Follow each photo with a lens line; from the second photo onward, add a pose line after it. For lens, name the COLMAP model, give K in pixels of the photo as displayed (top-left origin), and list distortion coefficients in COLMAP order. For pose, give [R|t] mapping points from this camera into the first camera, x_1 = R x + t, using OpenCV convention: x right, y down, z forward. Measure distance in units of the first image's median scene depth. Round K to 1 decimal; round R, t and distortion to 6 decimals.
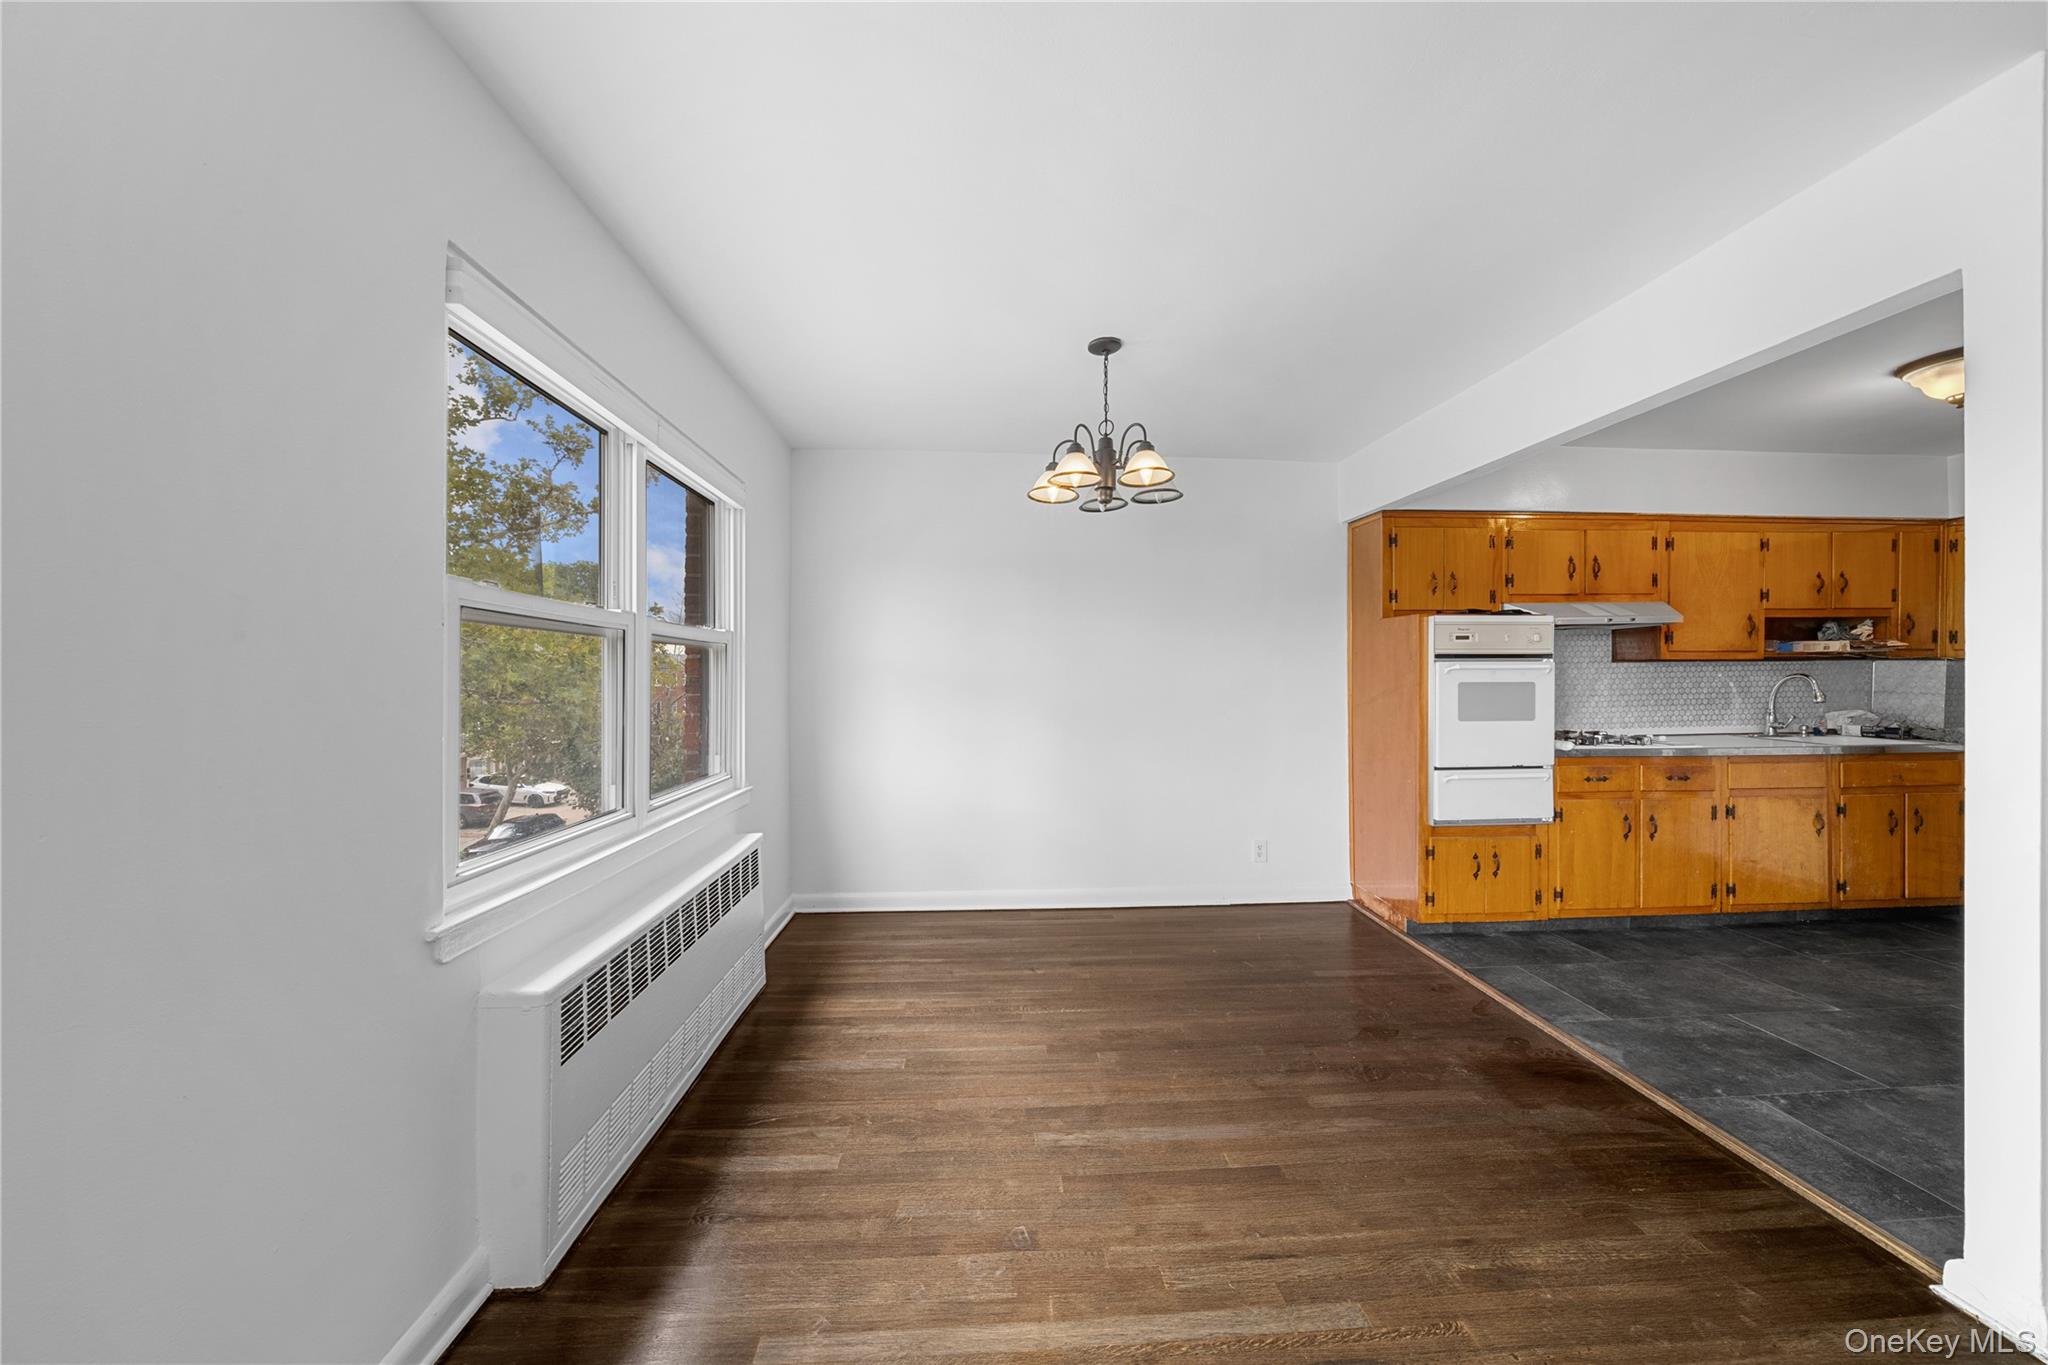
lens RADIAL K [[699.1, 0, 1029.6], [0, 699.1, 675.7], [0, 0, 1]] dist [-0.003399, 0.000010]
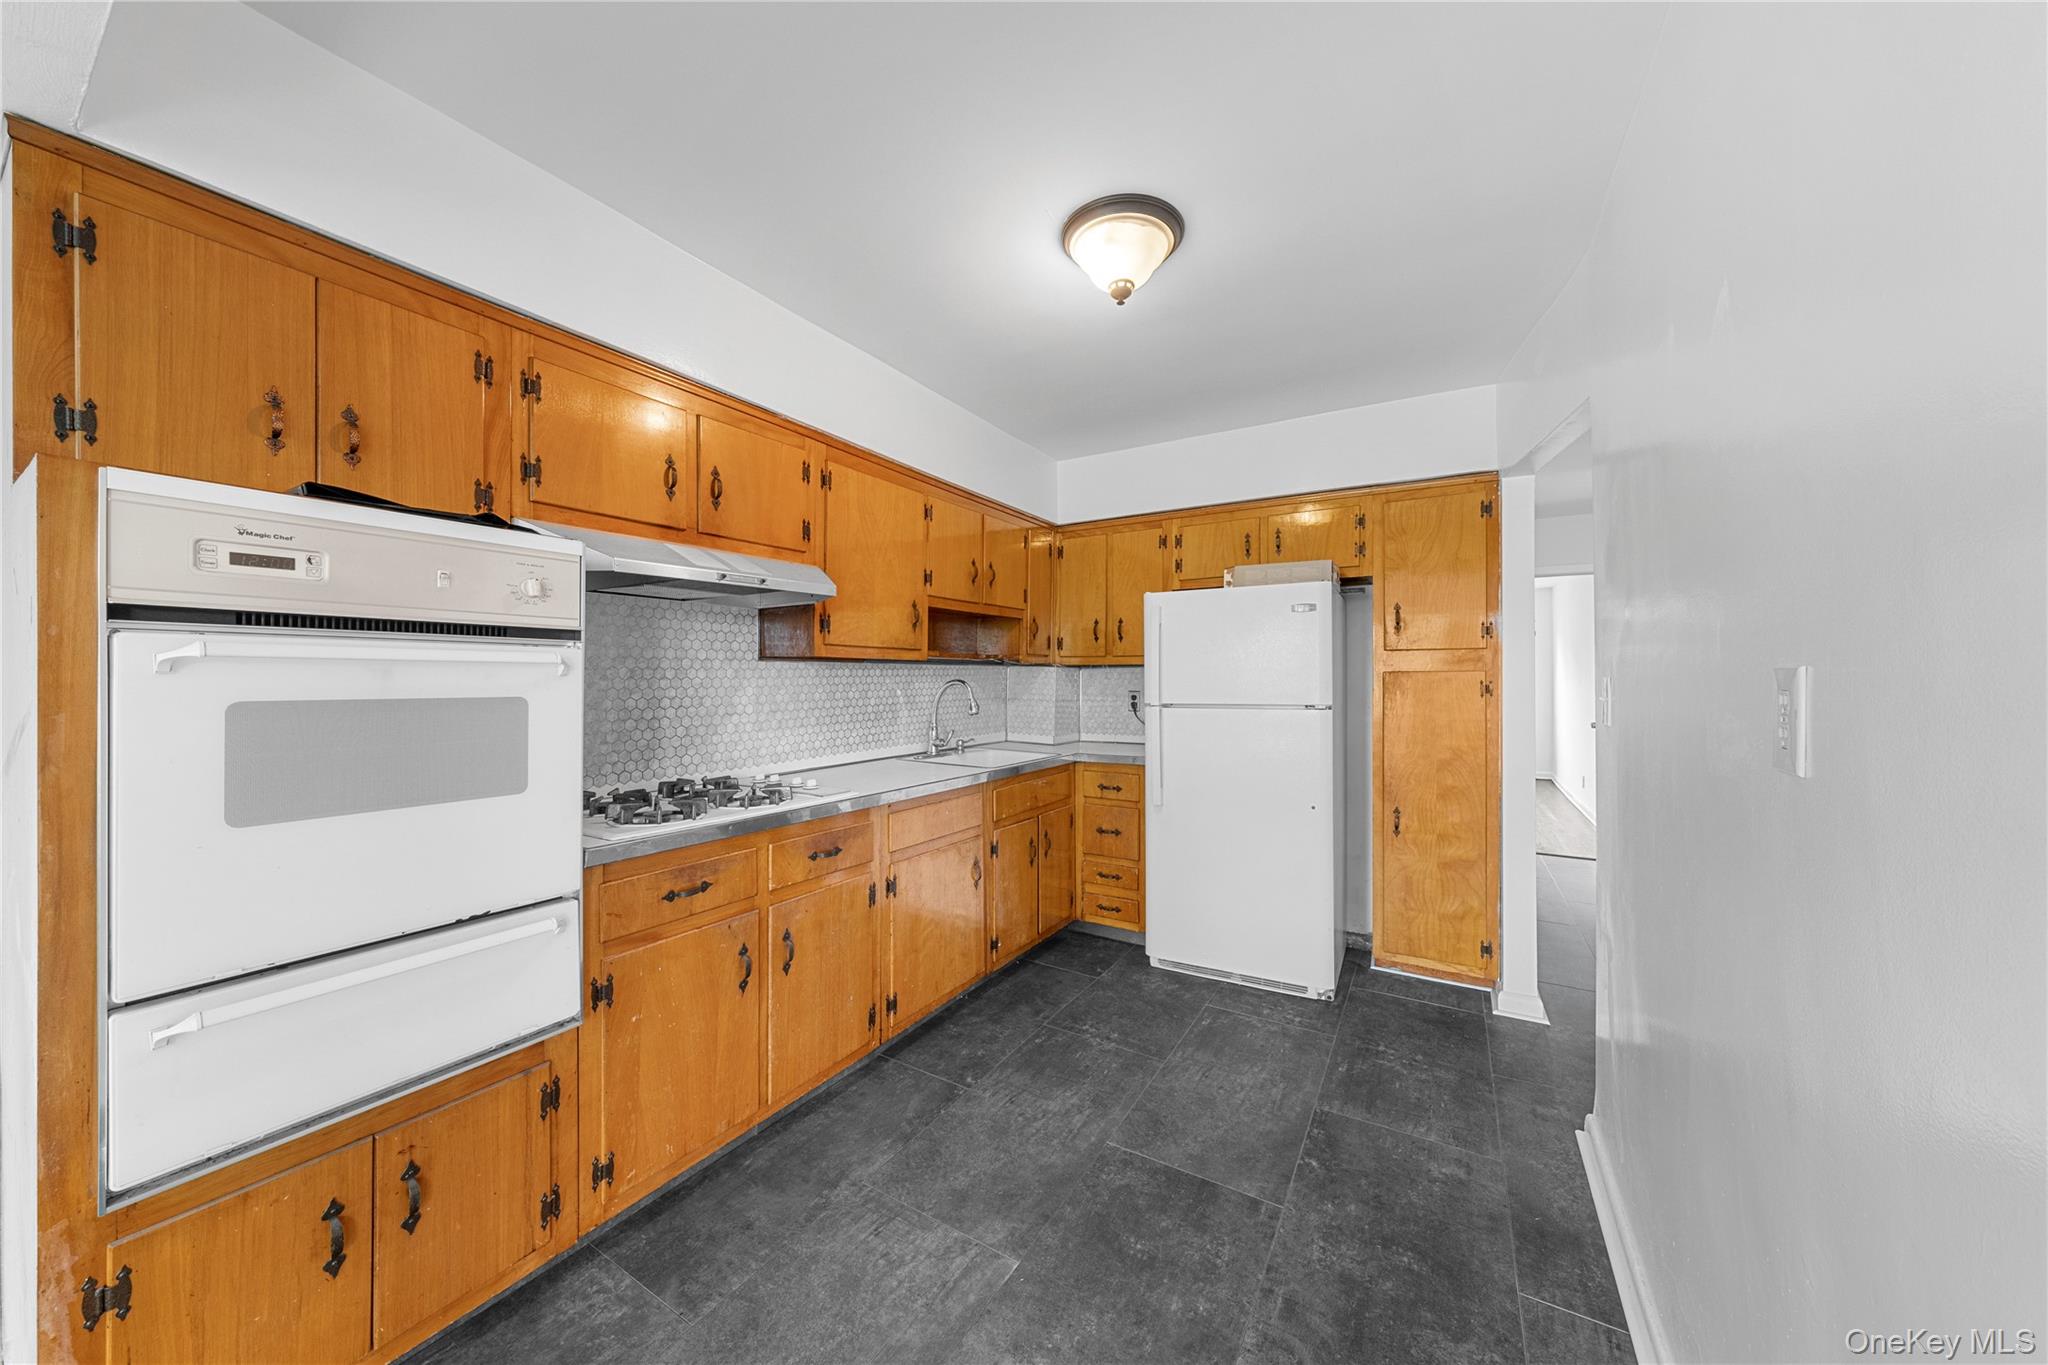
lens RADIAL K [[699.1, 0, 1032.6], [0, 699.1, 681.6], [0, 0, 1]] dist [-0.003399, 0.000010]
pose [[0.574330, 0.001813, 0.818622, 0.532596], [-0.001676, 0.999998, -0.001039, 0.000190], [-0.818622, -0.000775, 0.574332, 0.502214]]
